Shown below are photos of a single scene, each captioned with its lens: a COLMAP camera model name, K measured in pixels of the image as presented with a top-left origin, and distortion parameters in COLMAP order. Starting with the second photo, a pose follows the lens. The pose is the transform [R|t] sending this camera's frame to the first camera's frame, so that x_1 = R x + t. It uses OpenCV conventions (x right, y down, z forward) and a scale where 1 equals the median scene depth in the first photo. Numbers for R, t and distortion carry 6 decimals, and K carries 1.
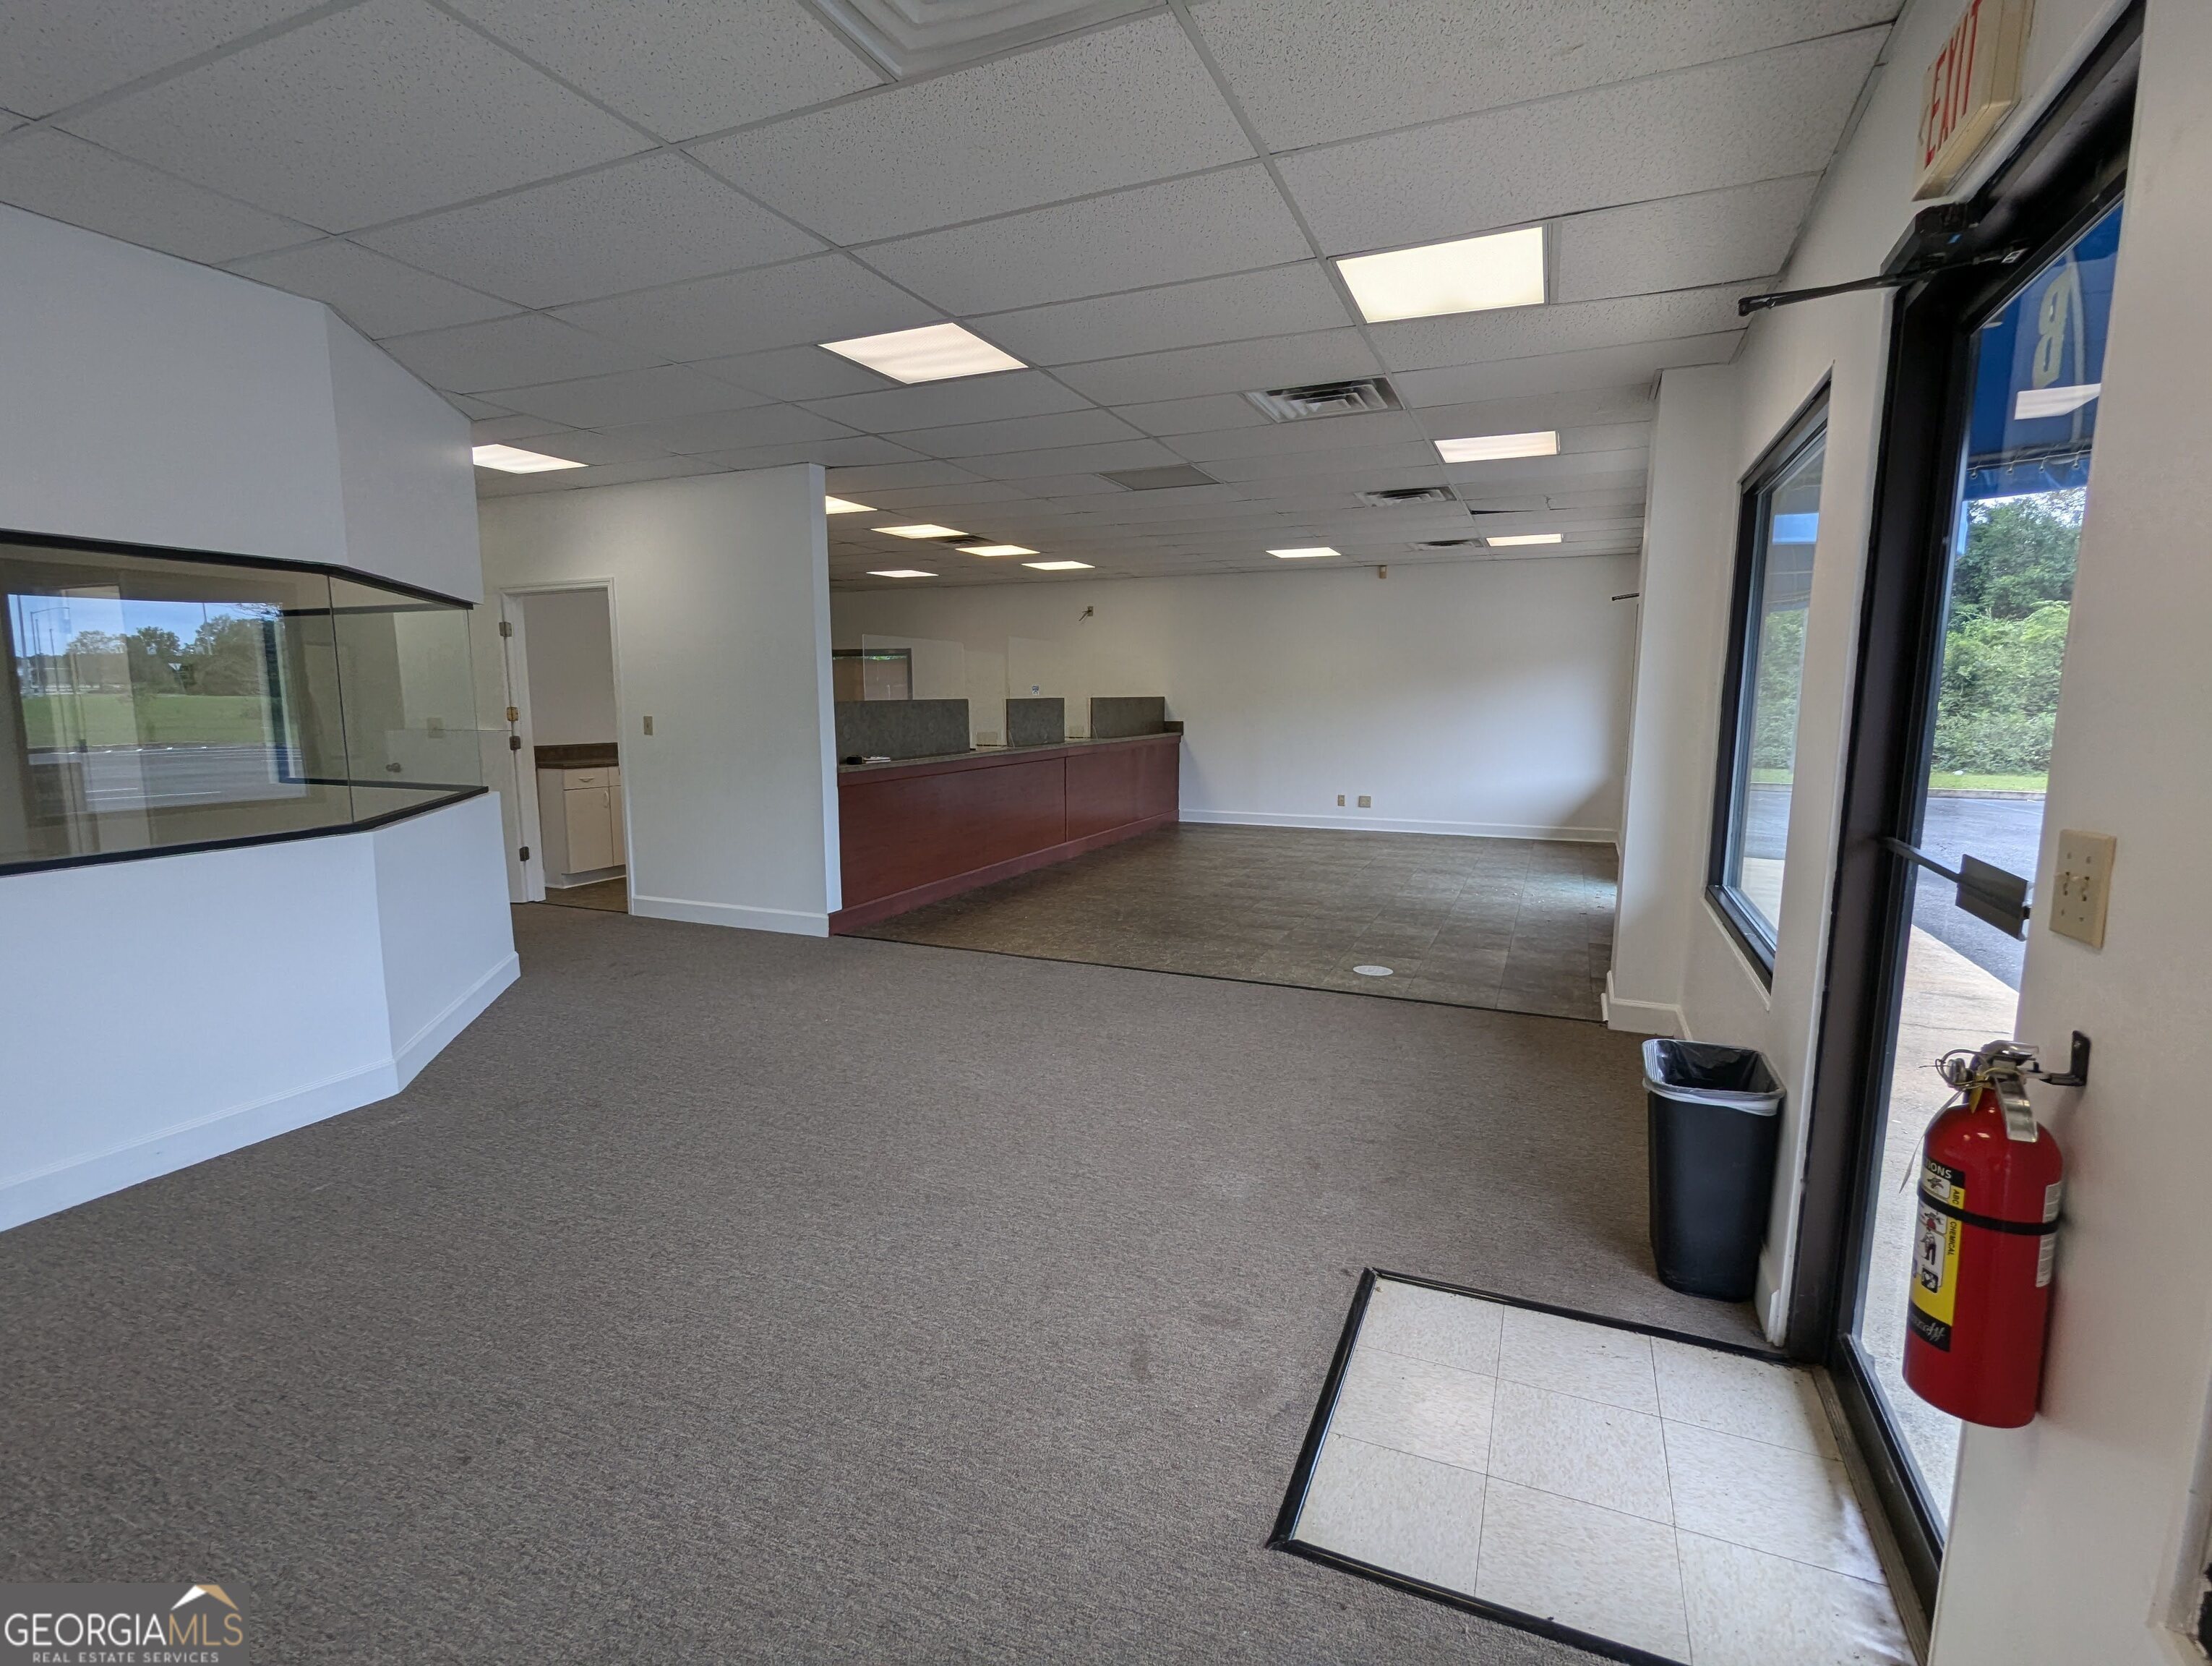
lens RADIAL K [[1046.6, 0, 1101.0], [0, 1046.6, 836.6], [0, 0, 1]] dist [-0.003999, 0.000157]
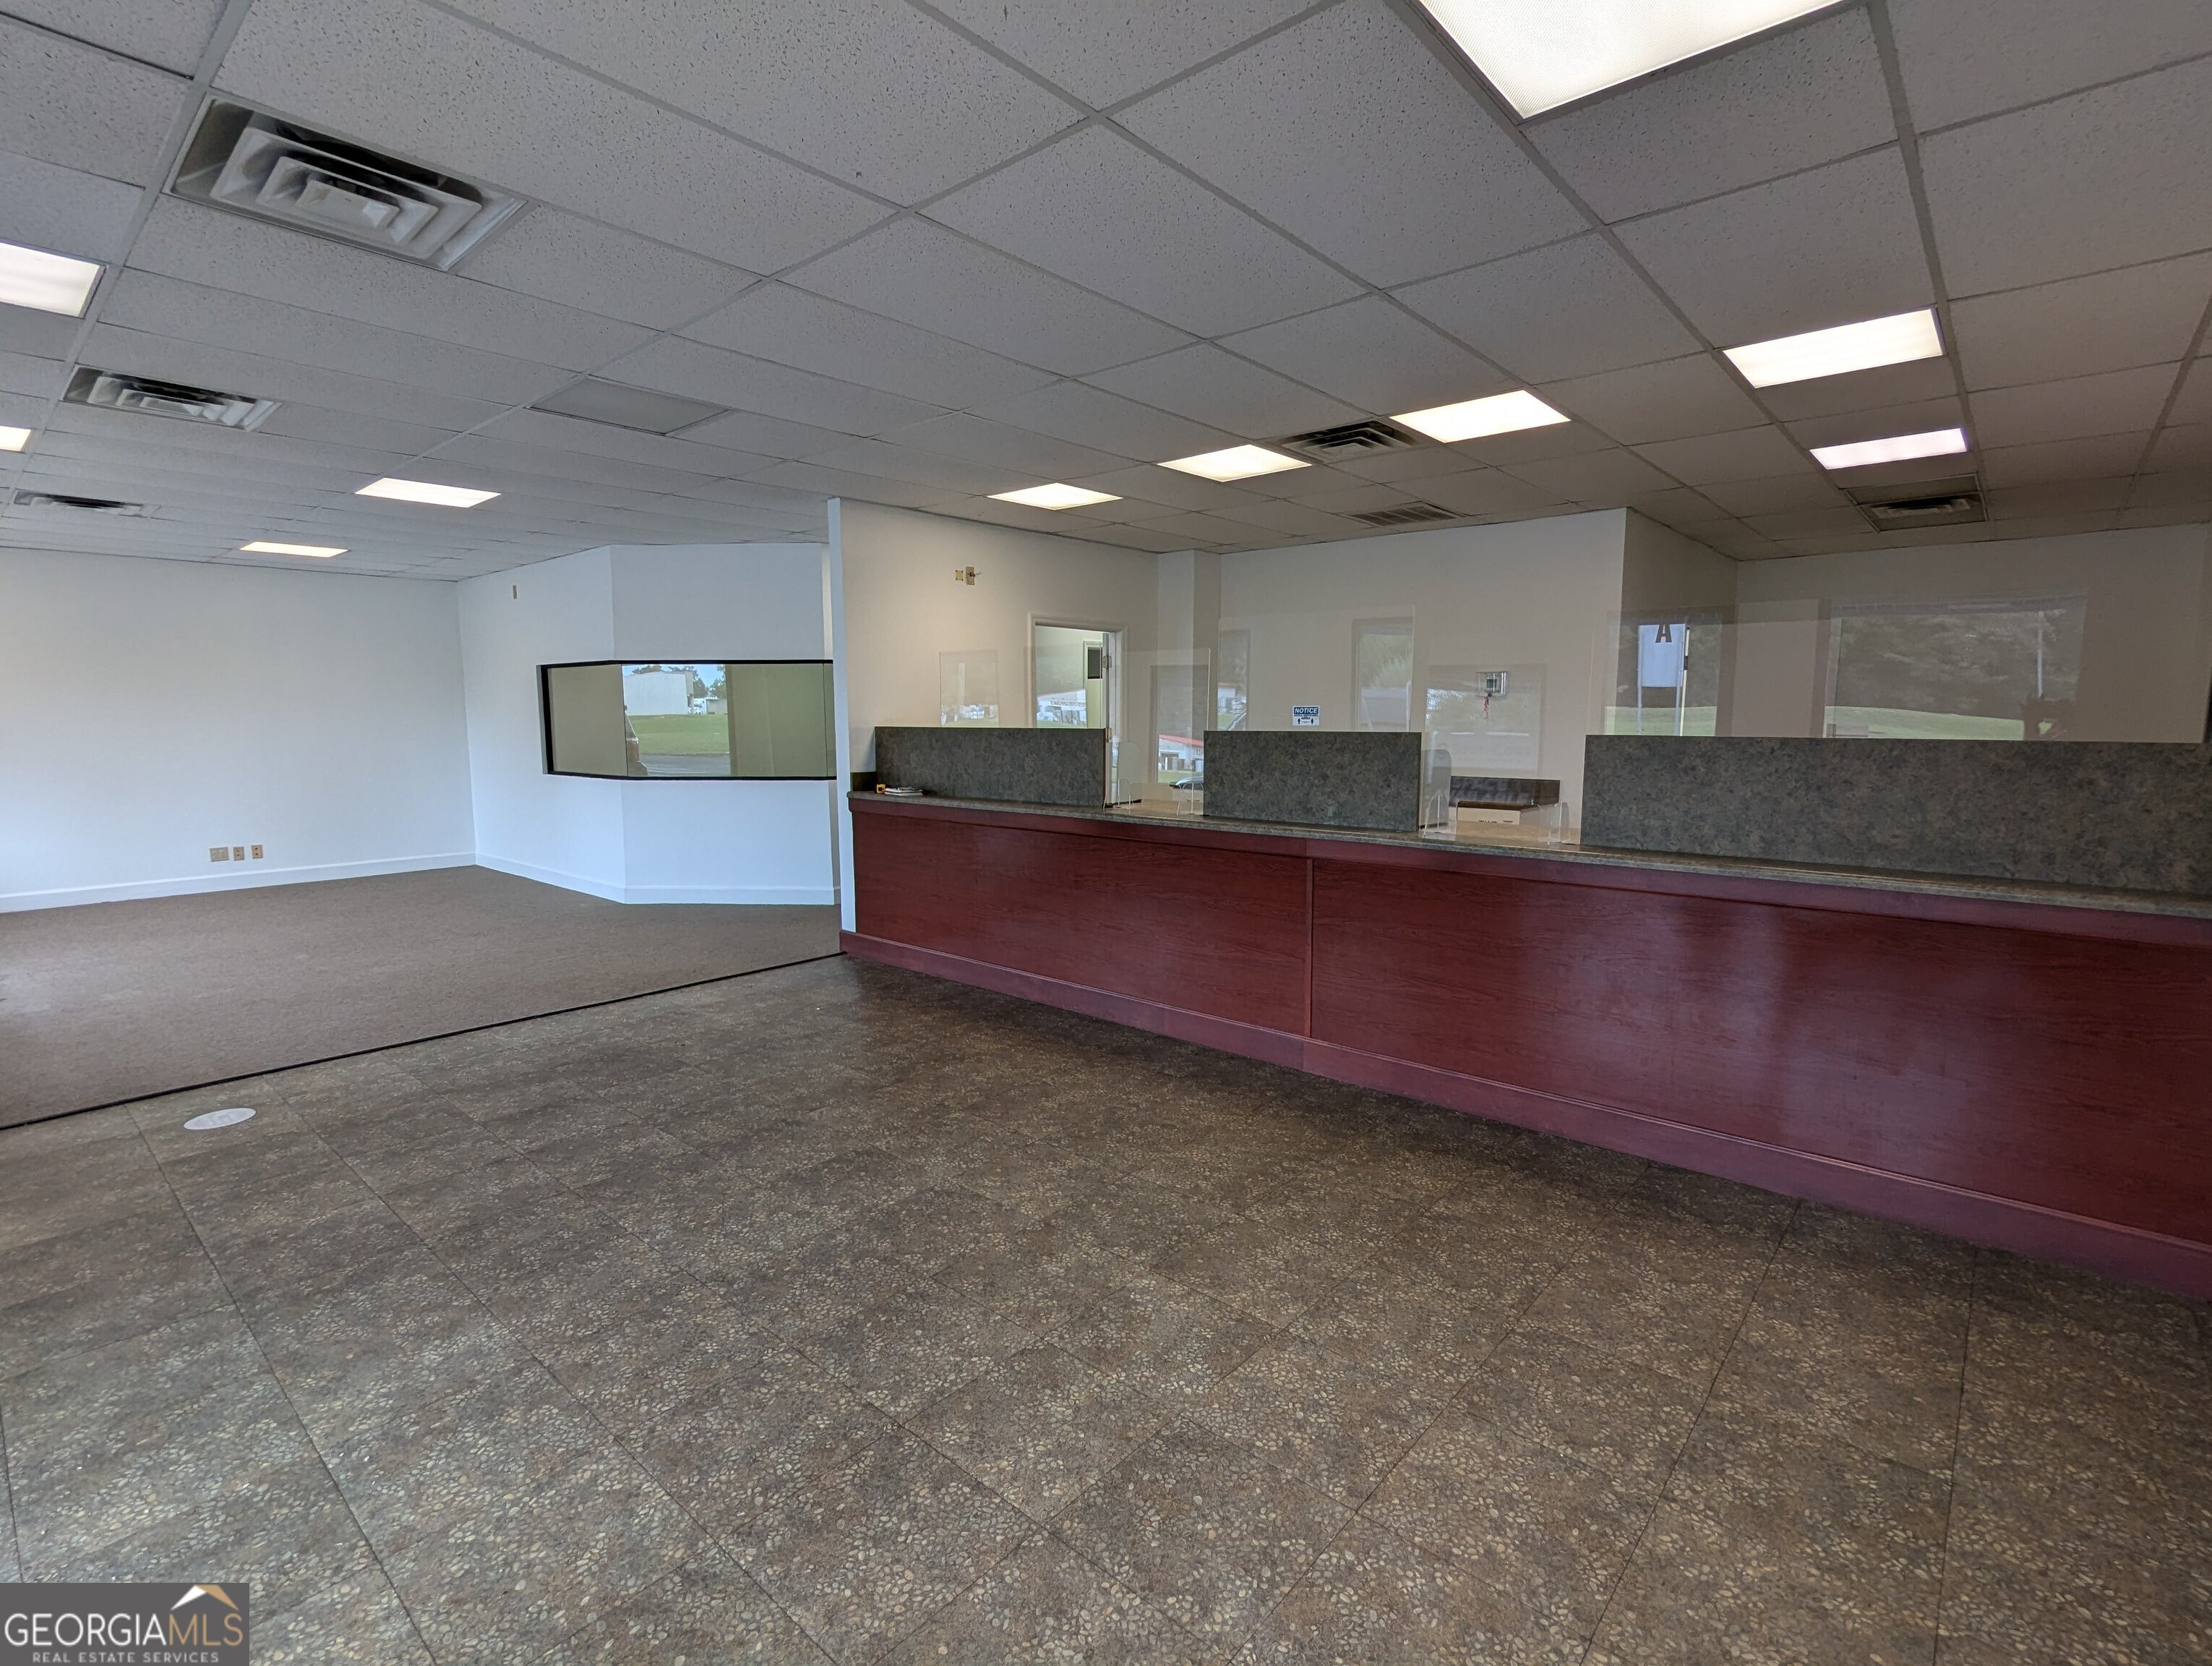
lens RADIAL K [[1046.6, 0, 1103.0], [0, 1046.6, 838.7], [0, 0, 1]] dist [-0.003999, 0.000157]
pose [[-0.305953, 0.117674, -0.944746, 0.672209], [-0.125174, 0.978746, 0.162446, -0.229478], [0.943782, 0.167958, -0.284721, 1.614302]]
